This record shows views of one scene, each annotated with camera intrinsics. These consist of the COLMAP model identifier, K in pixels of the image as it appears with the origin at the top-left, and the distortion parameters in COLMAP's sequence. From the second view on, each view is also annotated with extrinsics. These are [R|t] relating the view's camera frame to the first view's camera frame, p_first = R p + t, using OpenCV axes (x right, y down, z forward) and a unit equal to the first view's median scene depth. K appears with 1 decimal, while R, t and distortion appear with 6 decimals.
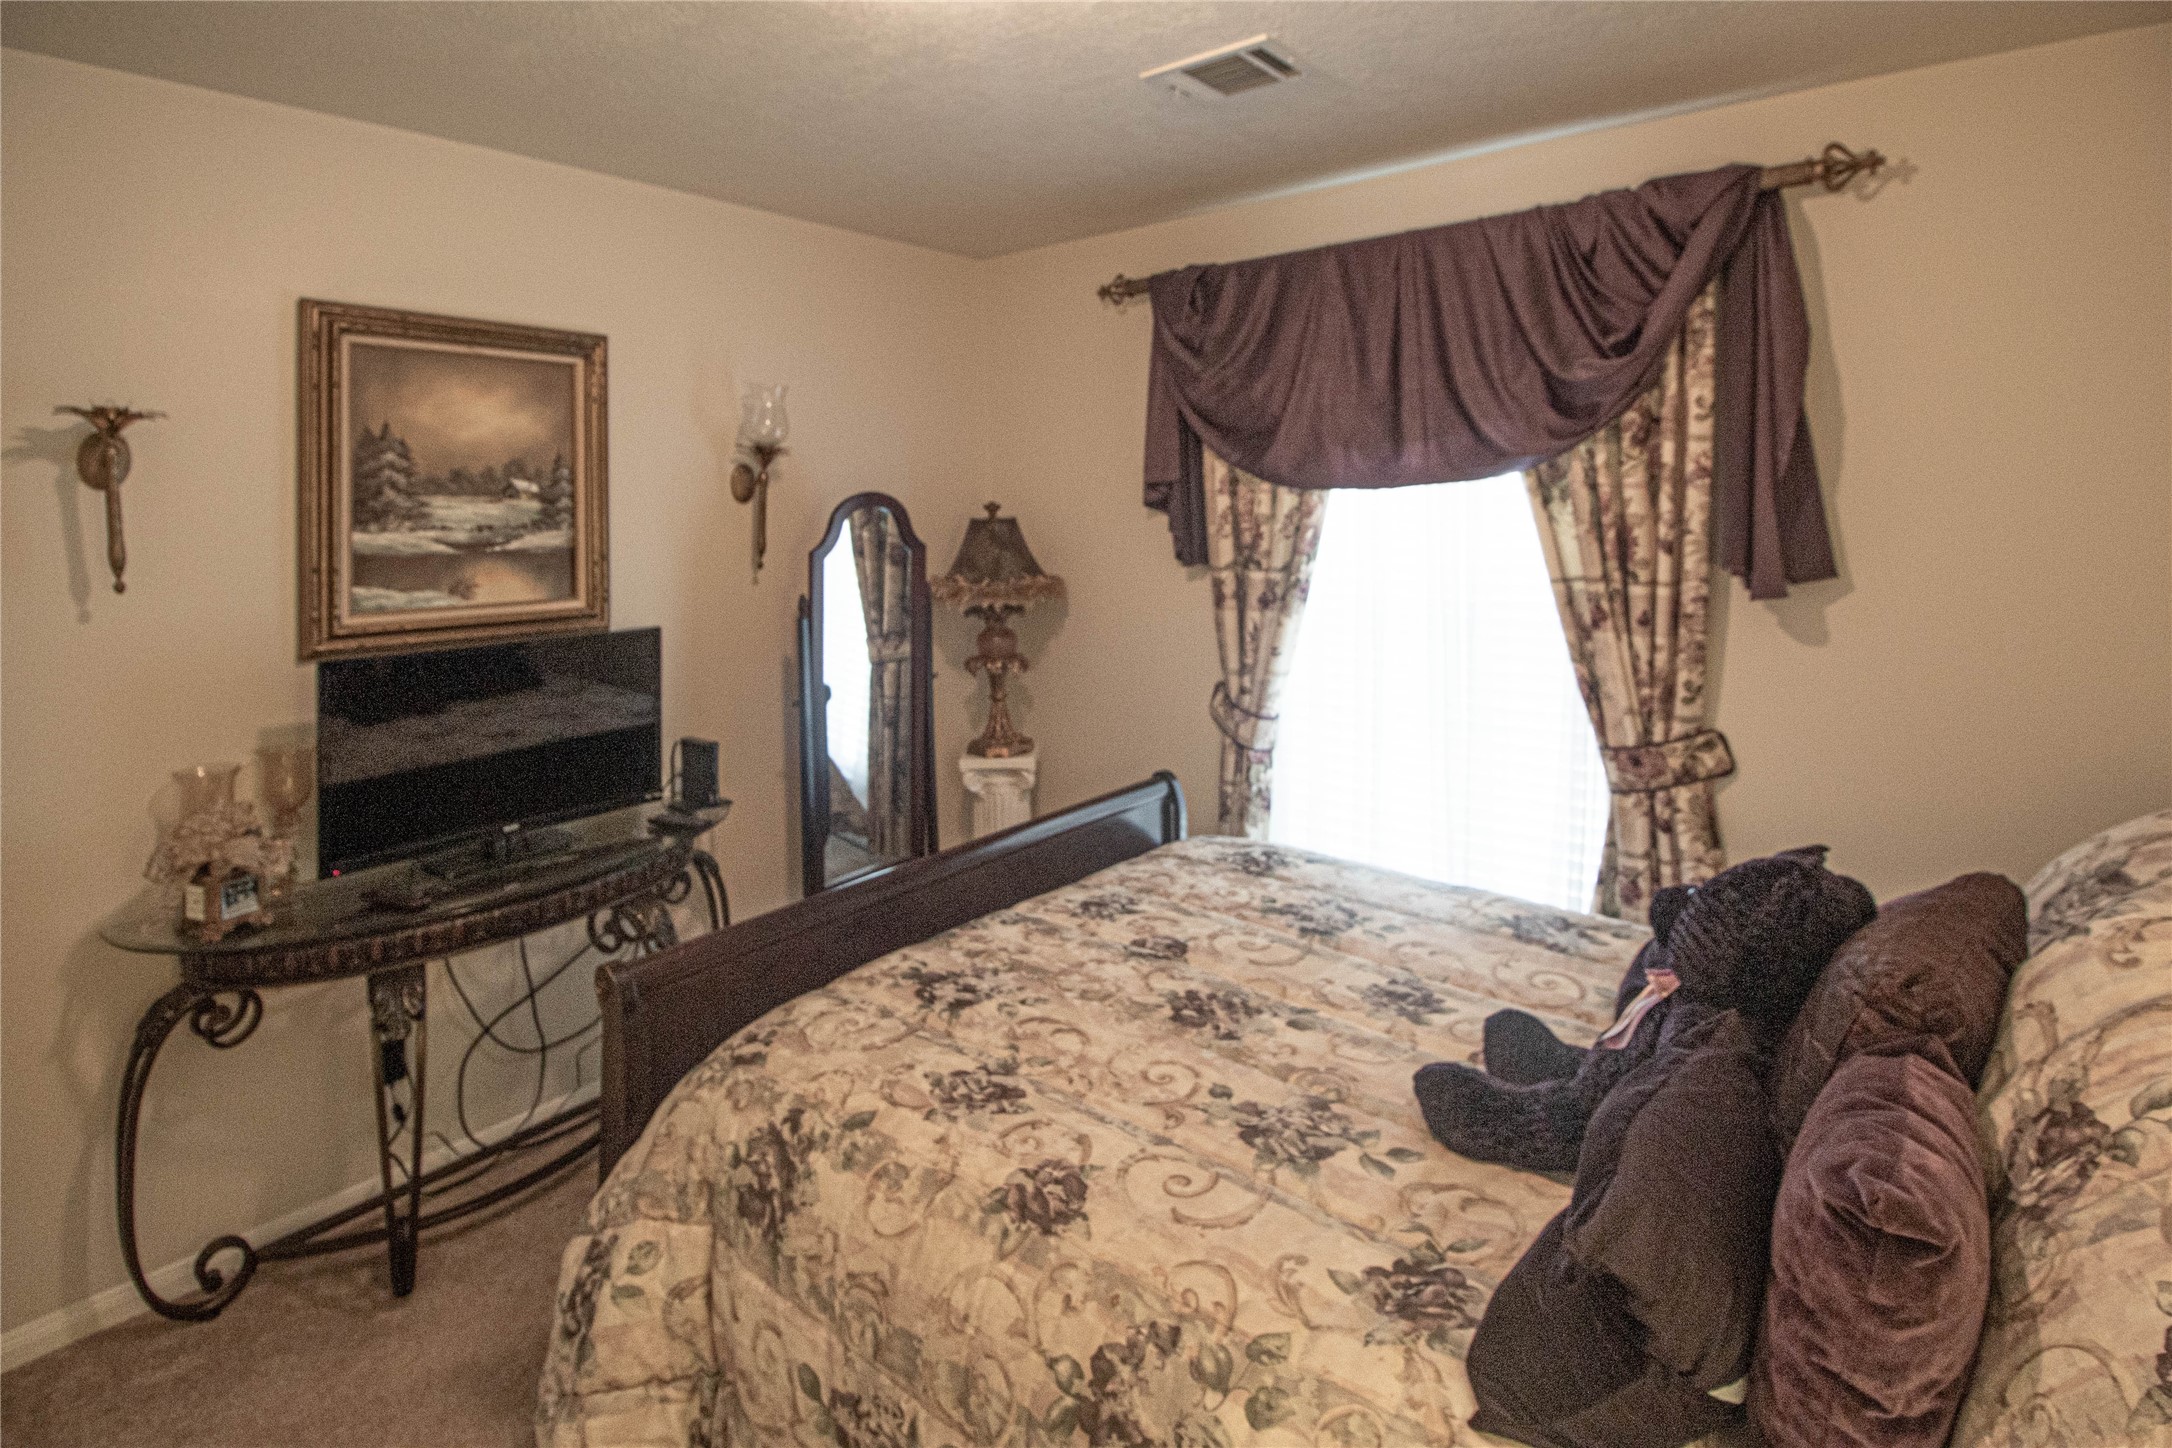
lens RADIAL K [[1064.2, 0, 1083.4], [0, 1064.2, 578.9], [0, 0, 1]] dist [-0.002168, -0.010566]
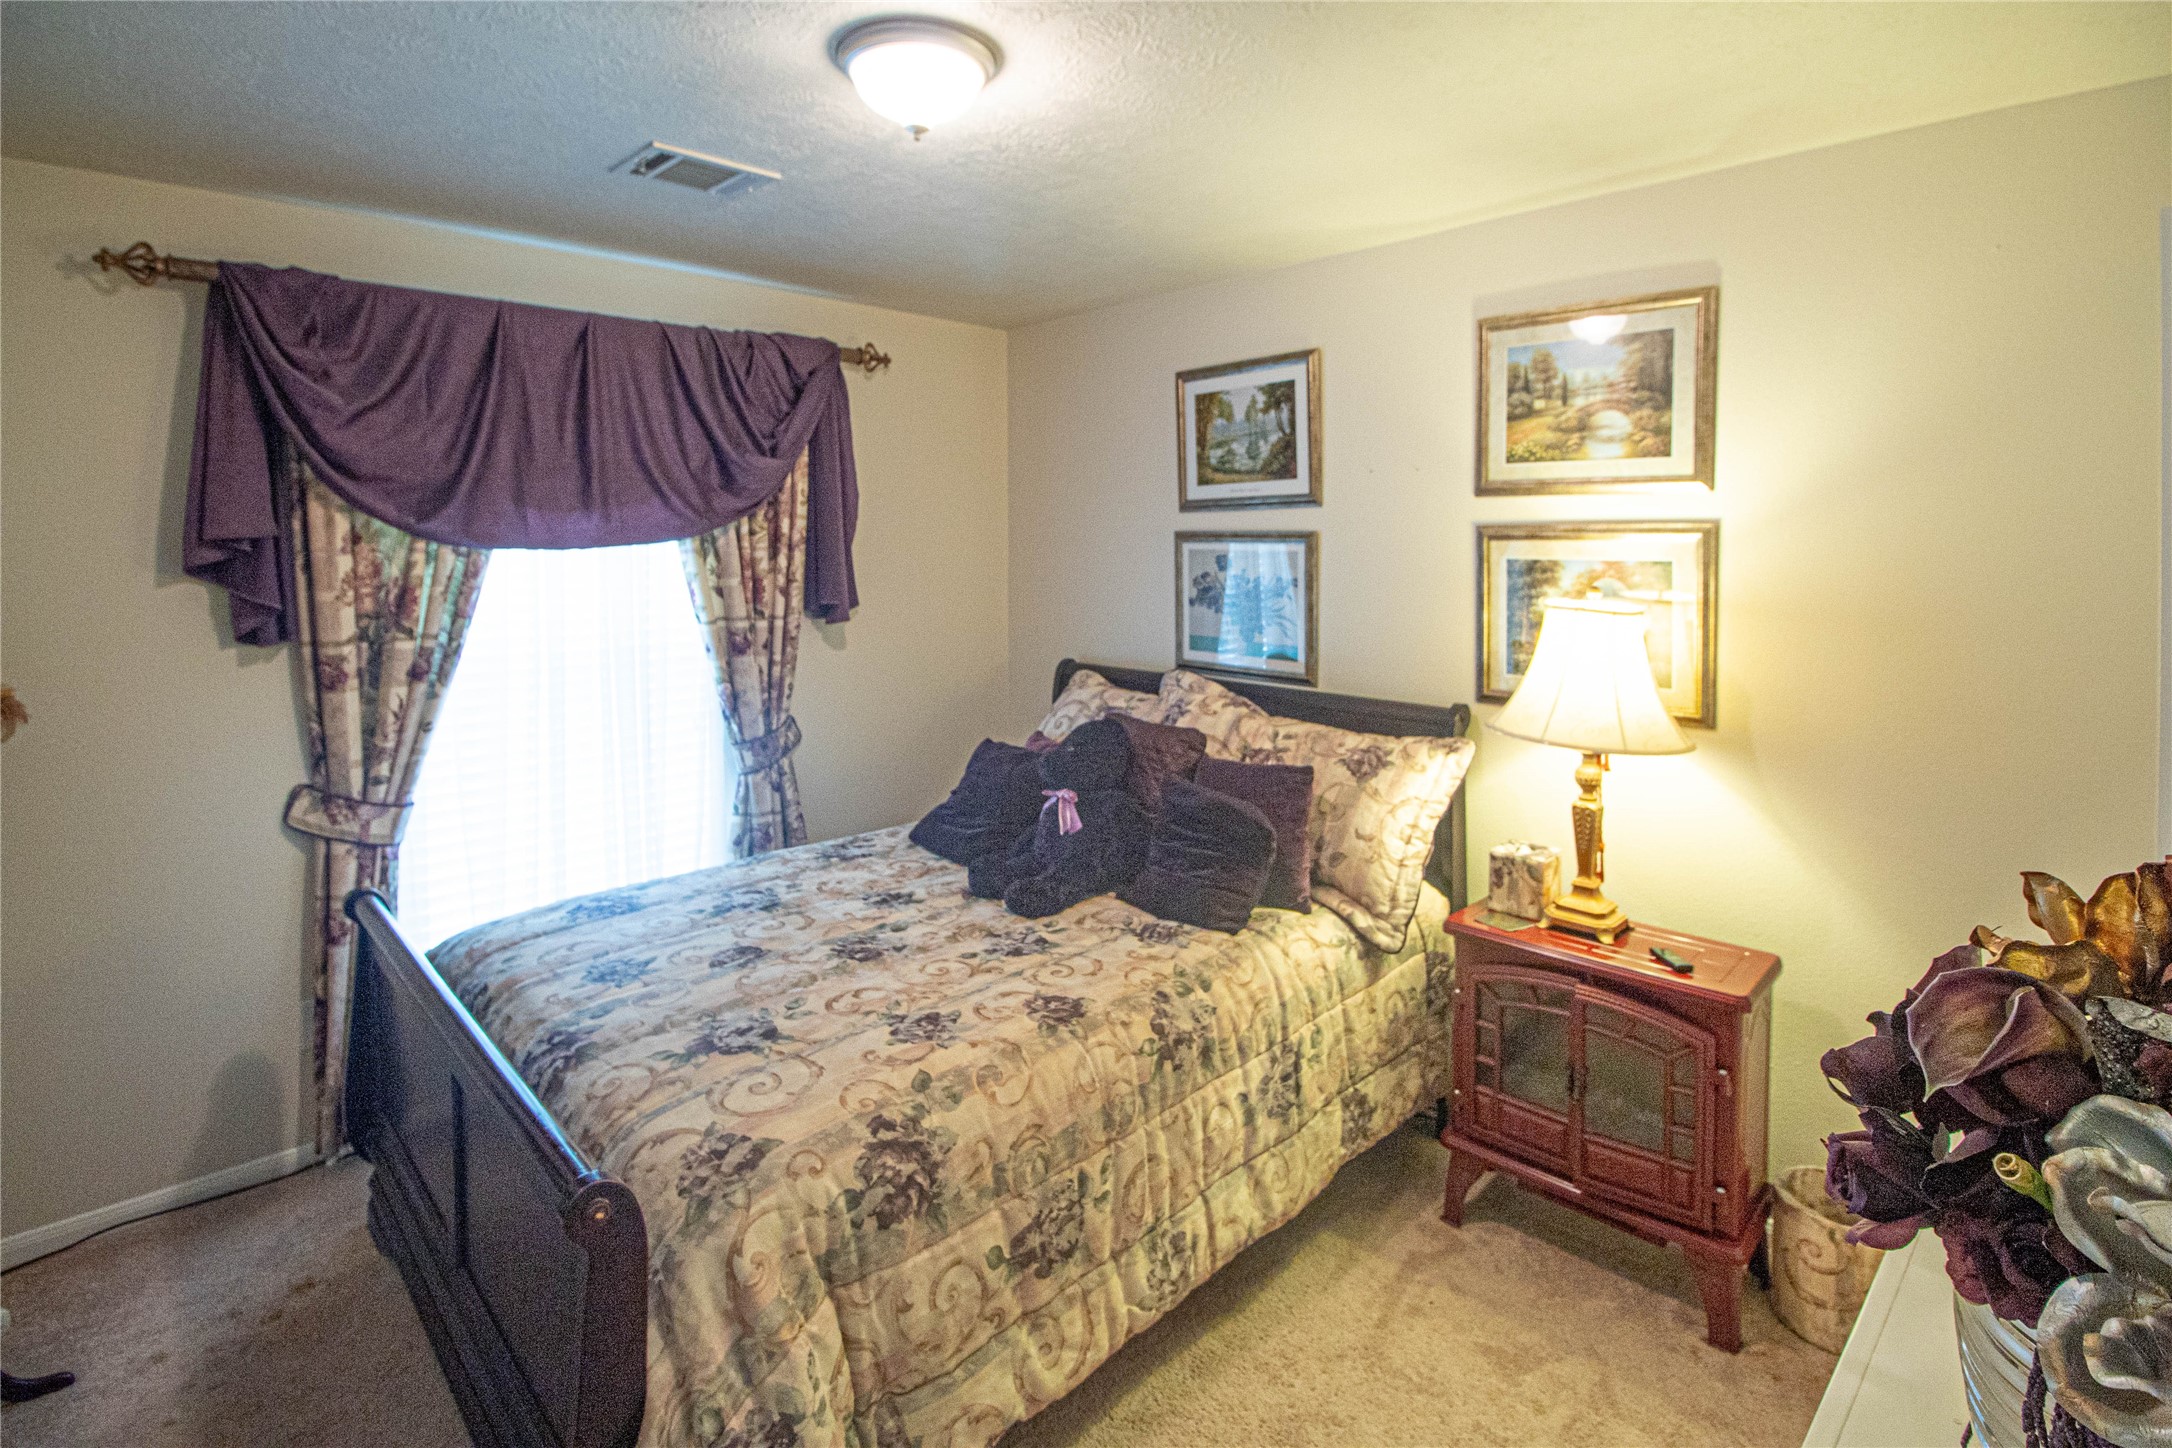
lens RADIAL K [[1074.1, 0, 1081.2], [0, 1074.1, 713.0], [0, 0, 1]] dist [-0.002273, -0.009999]
pose [[0.111618, -0.140369, 0.983788, -0.894579], [0.079172, 0.988083, 0.131999, -0.028364], [-0.990592, 0.063155, 0.121401, 0.443439]]
